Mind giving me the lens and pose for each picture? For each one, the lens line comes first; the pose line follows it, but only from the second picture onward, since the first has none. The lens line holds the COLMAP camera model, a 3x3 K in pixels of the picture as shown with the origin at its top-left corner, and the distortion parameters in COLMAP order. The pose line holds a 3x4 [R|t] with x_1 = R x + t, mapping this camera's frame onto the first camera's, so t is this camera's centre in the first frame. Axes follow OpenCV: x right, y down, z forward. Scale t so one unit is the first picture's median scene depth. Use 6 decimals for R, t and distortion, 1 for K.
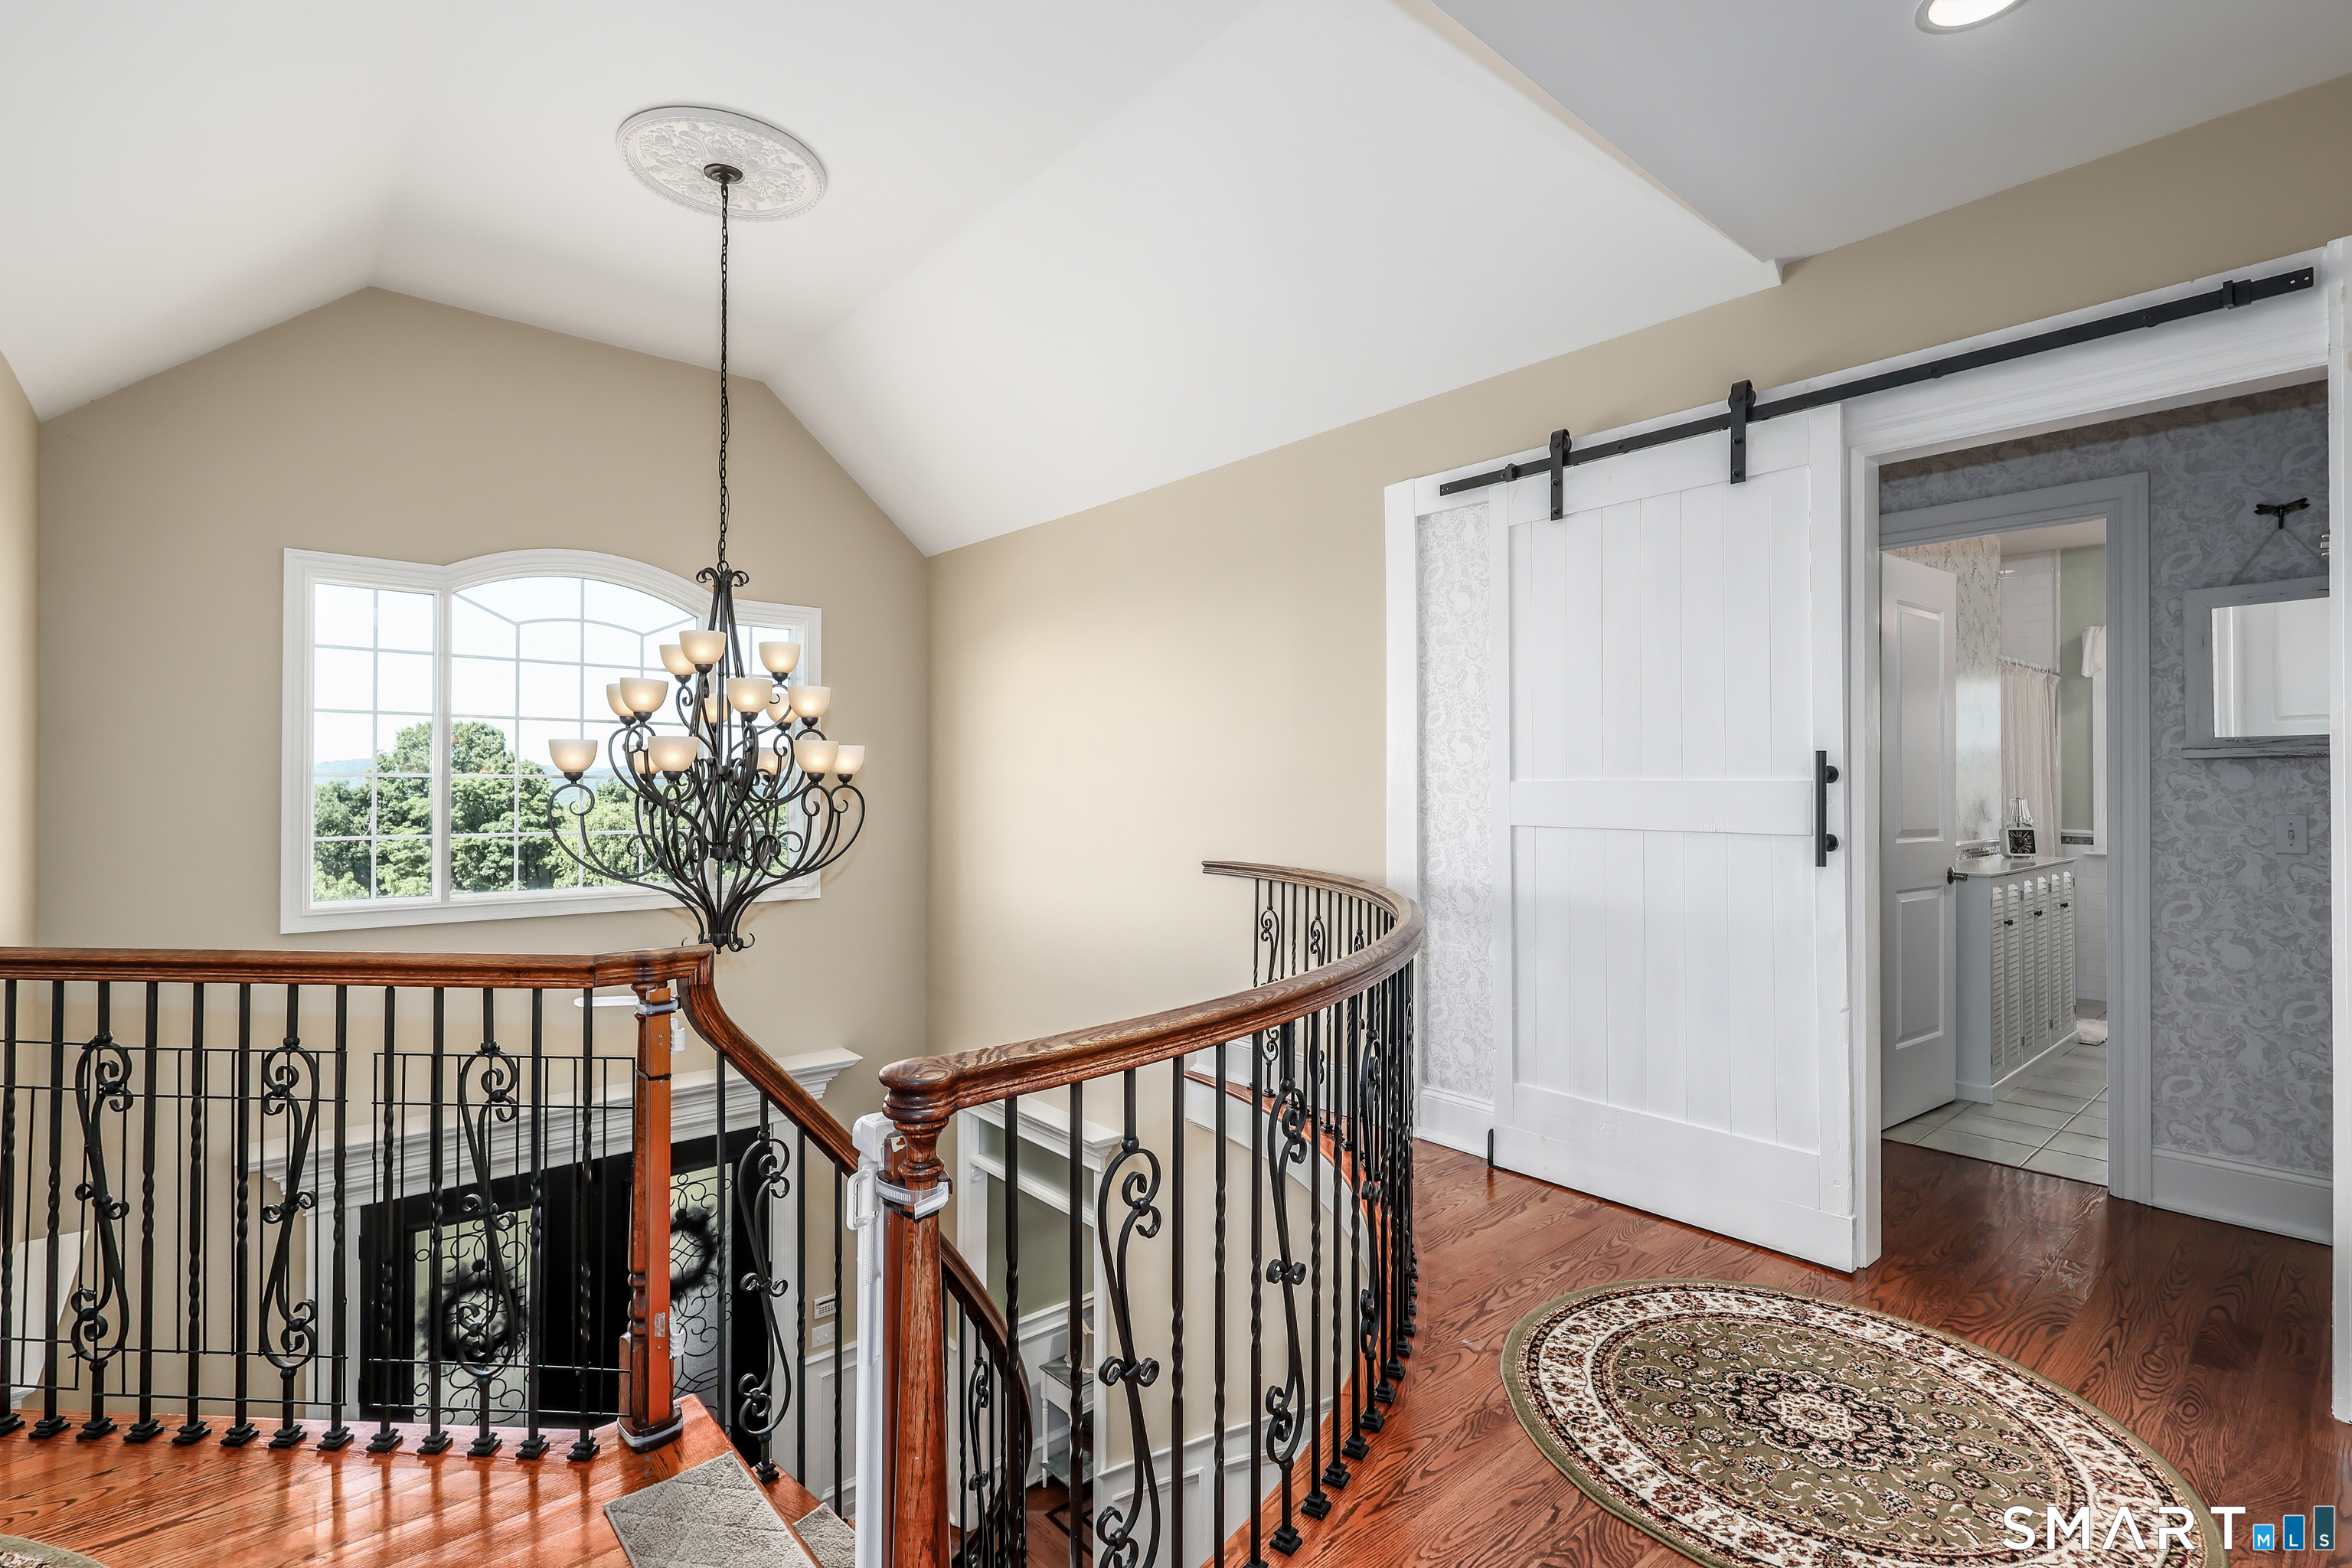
lens RADIAL K [[1077.5, 0, 1170.7], [0, 1077.5, 771.5], [0, 0, 1]] dist [0.003453, -0.000057]
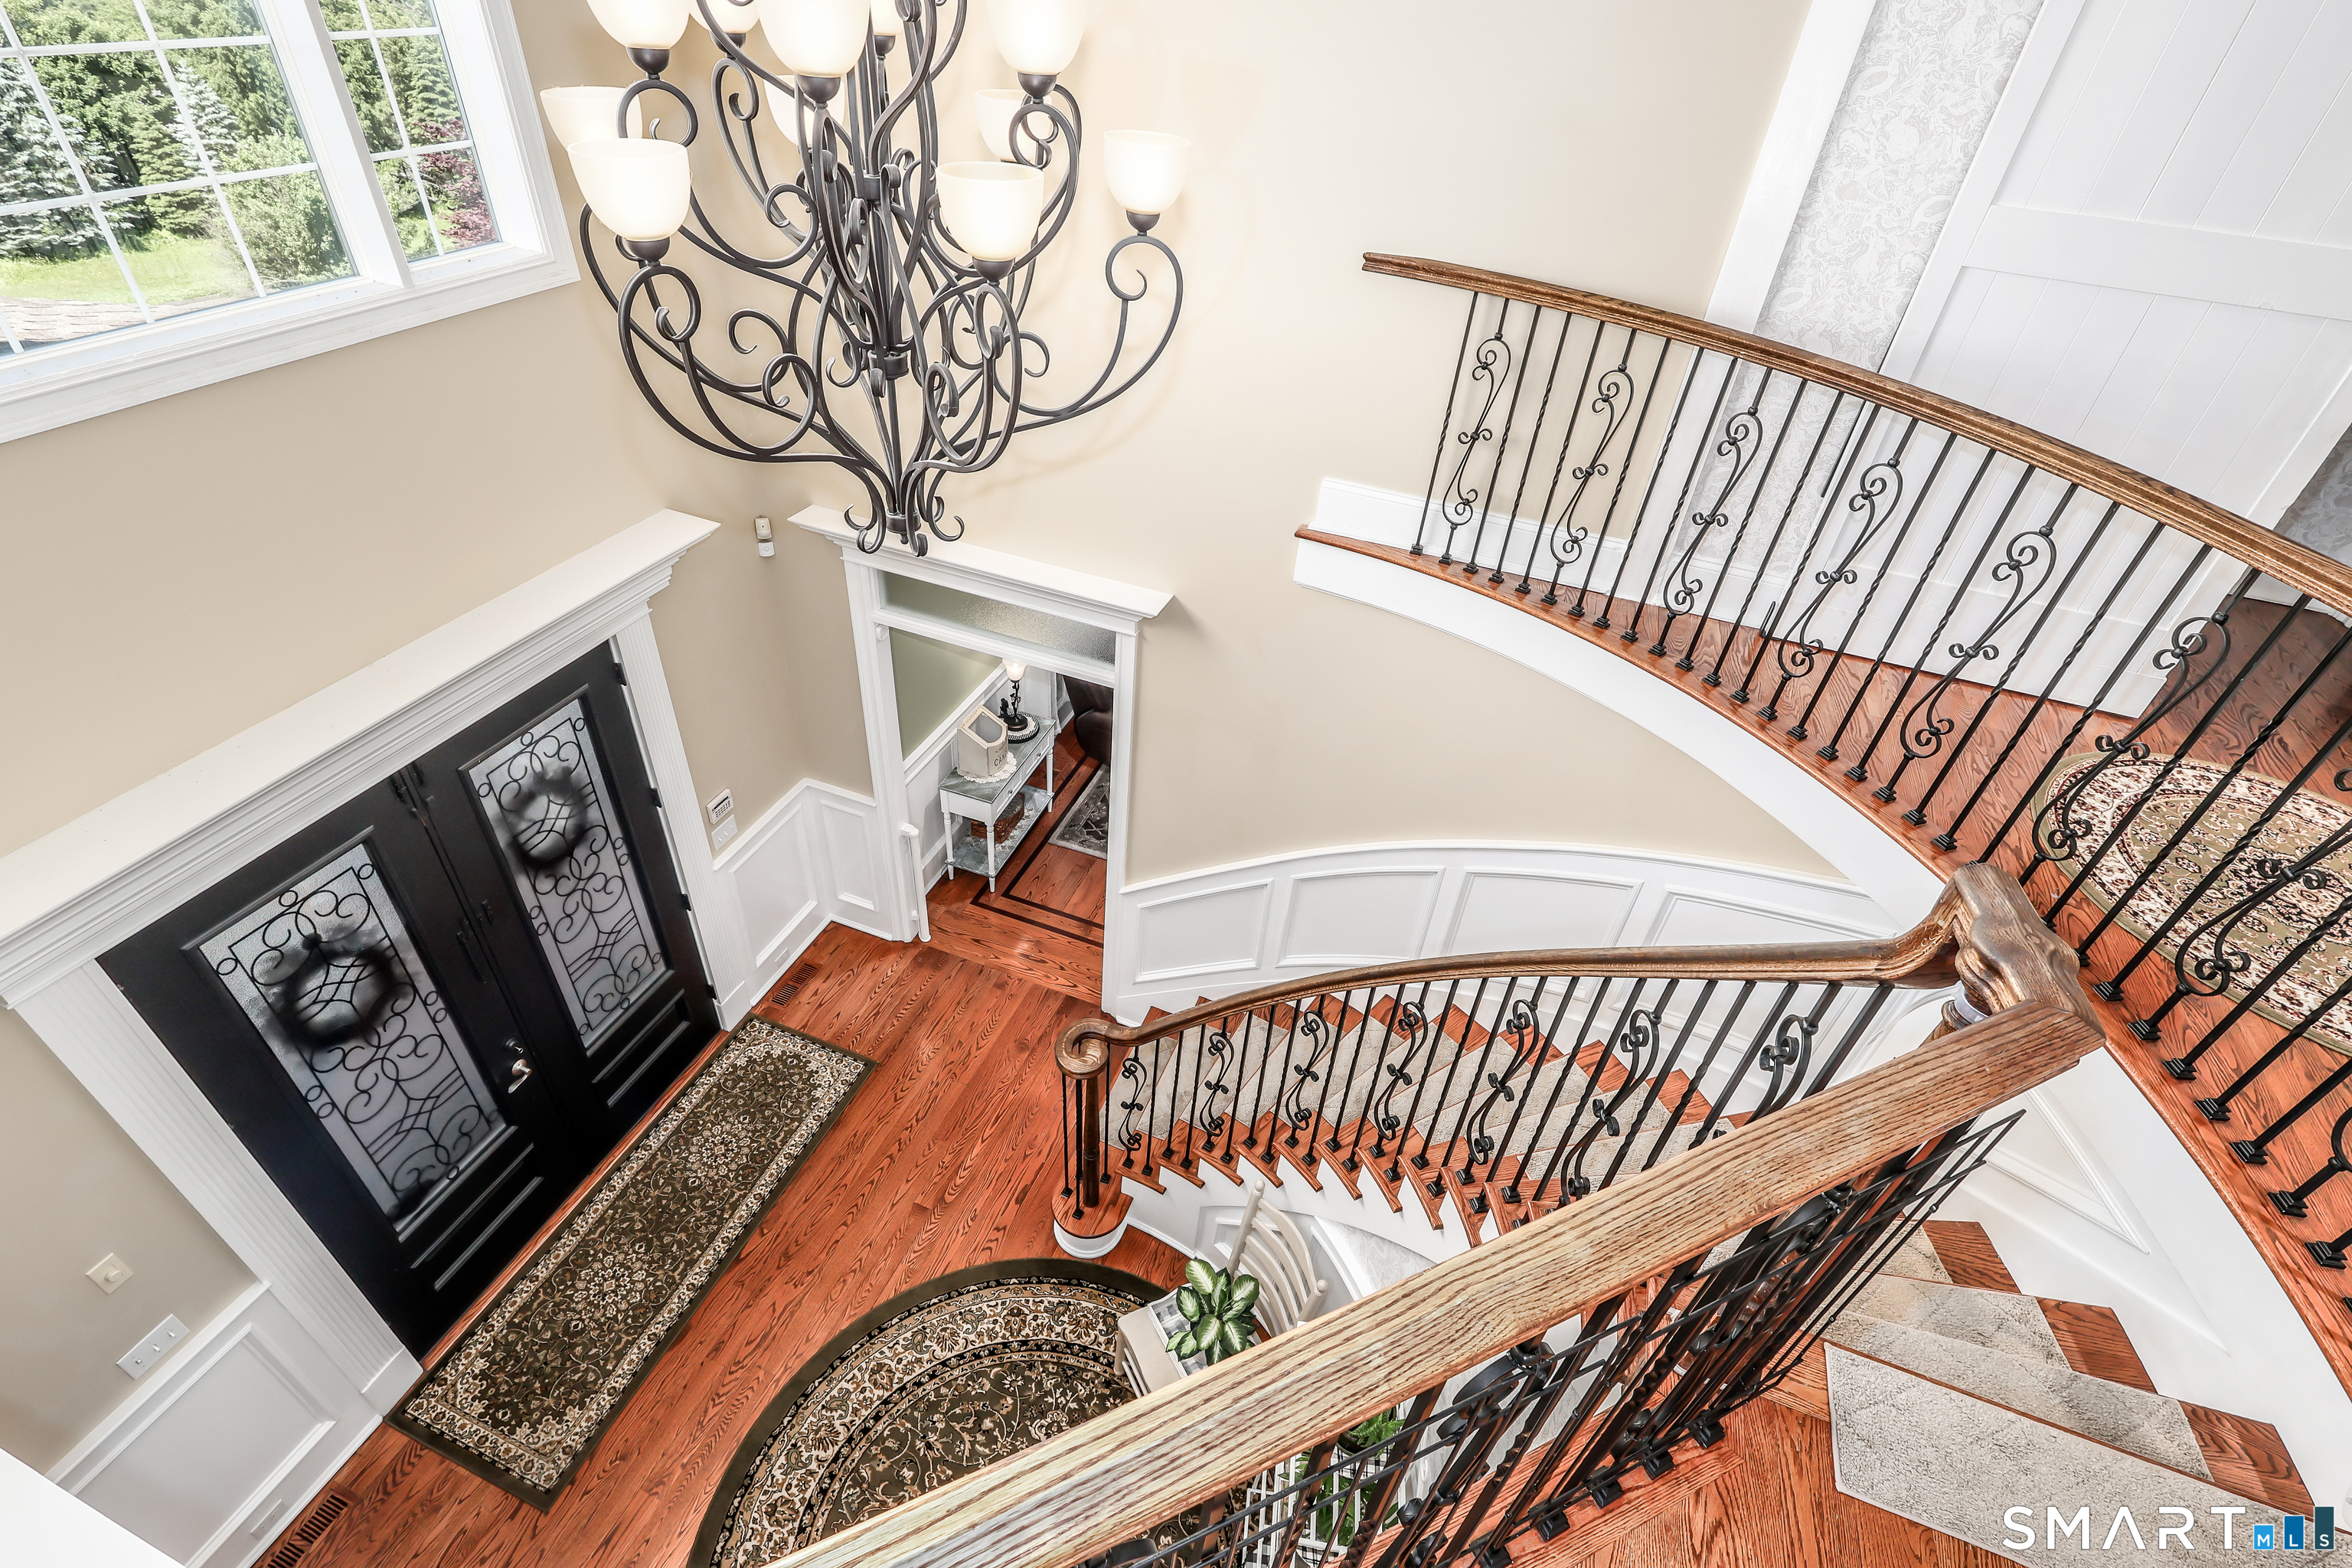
lens RADIAL K [[1077.5, 0, 1177.2], [0, 1077.5, 775.8], [0, 0, 1]] dist [0.003453, -0.000057]
pose [[0.877990, -0.247631, 0.409648, -0.432948], [-0.072567, 0.777042, 0.625251, -0.080050], [-0.473146, -0.578692, 0.664266, 0.375195]]
